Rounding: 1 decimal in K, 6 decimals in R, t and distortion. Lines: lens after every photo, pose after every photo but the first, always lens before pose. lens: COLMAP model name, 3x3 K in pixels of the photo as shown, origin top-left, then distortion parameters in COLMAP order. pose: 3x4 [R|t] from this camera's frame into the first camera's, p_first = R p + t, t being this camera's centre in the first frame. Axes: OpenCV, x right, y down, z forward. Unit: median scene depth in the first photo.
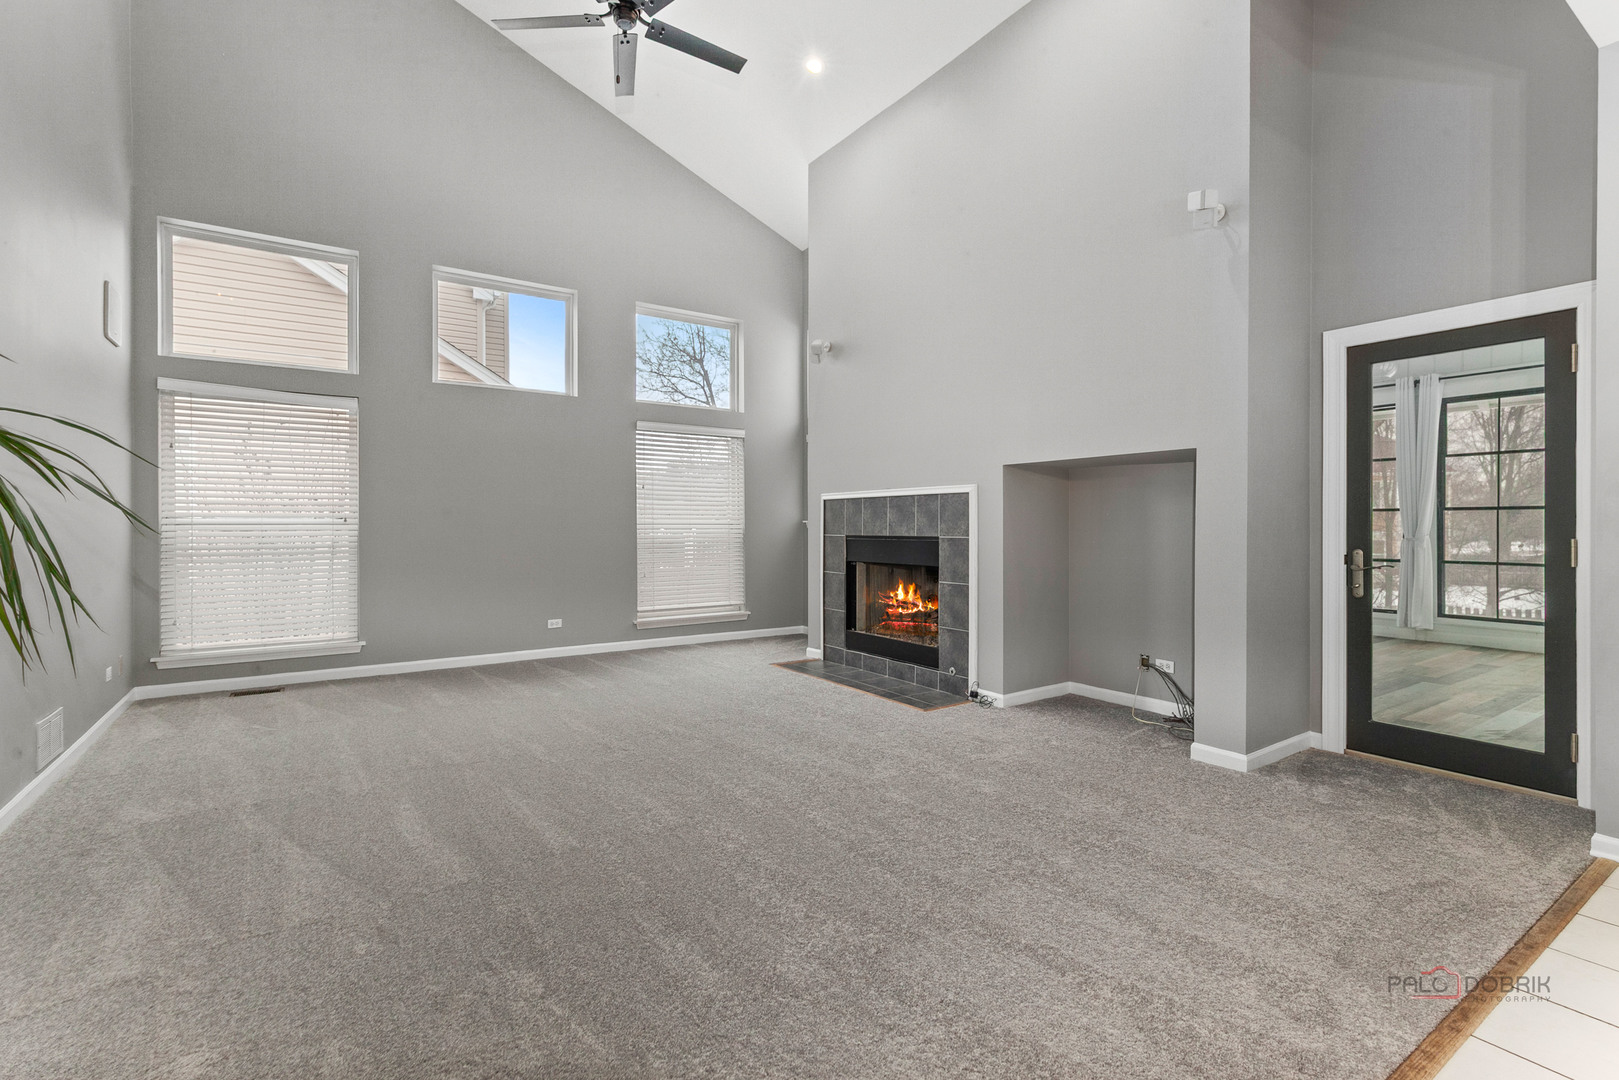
lens RADIAL K [[743.2, 0, 815.7], [0, 743.2, 531.5], [0, 0, 1]] dist [0.004849, -0.000123]
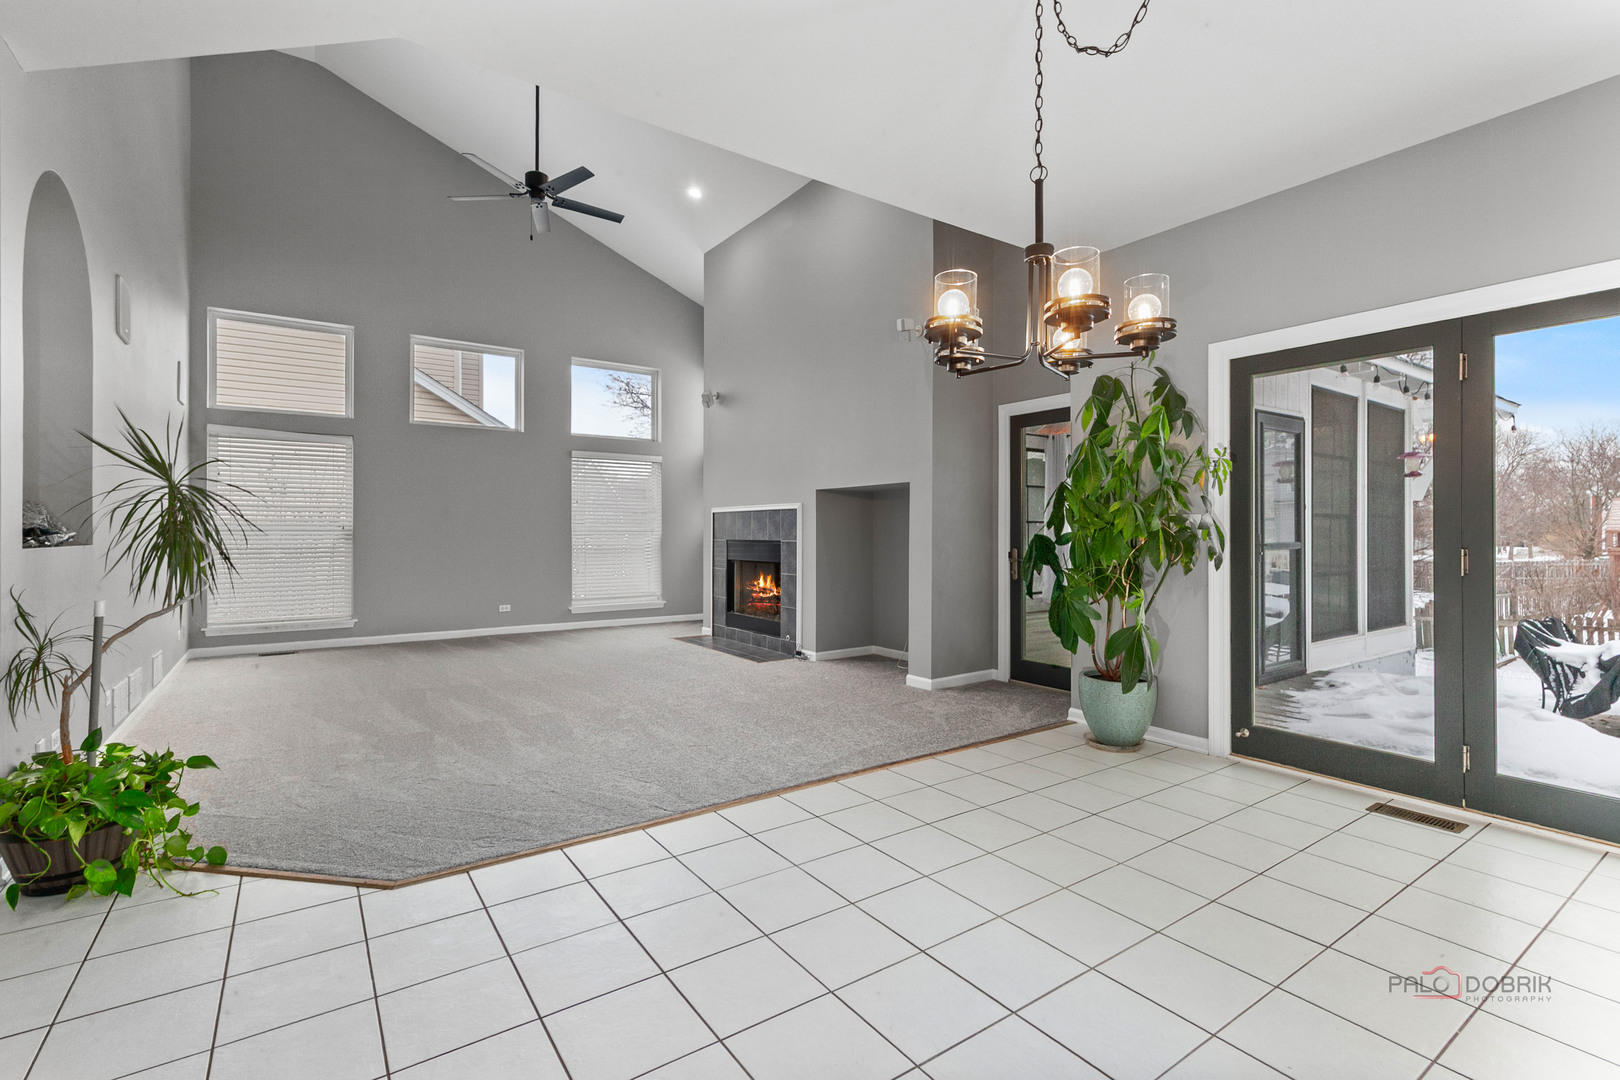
lens RADIAL K [[743.6, 0, 816.5], [0, 743.6, 531.9], [0, 0, 1]] dist [0.004849, -0.000123]
pose [[0.999862, 0.001125, 0.016604, 0.197468], [-0.000986, 0.999965, -0.008342, 0.002452], [-0.016613, 0.008325, 0.999827, -0.354739]]
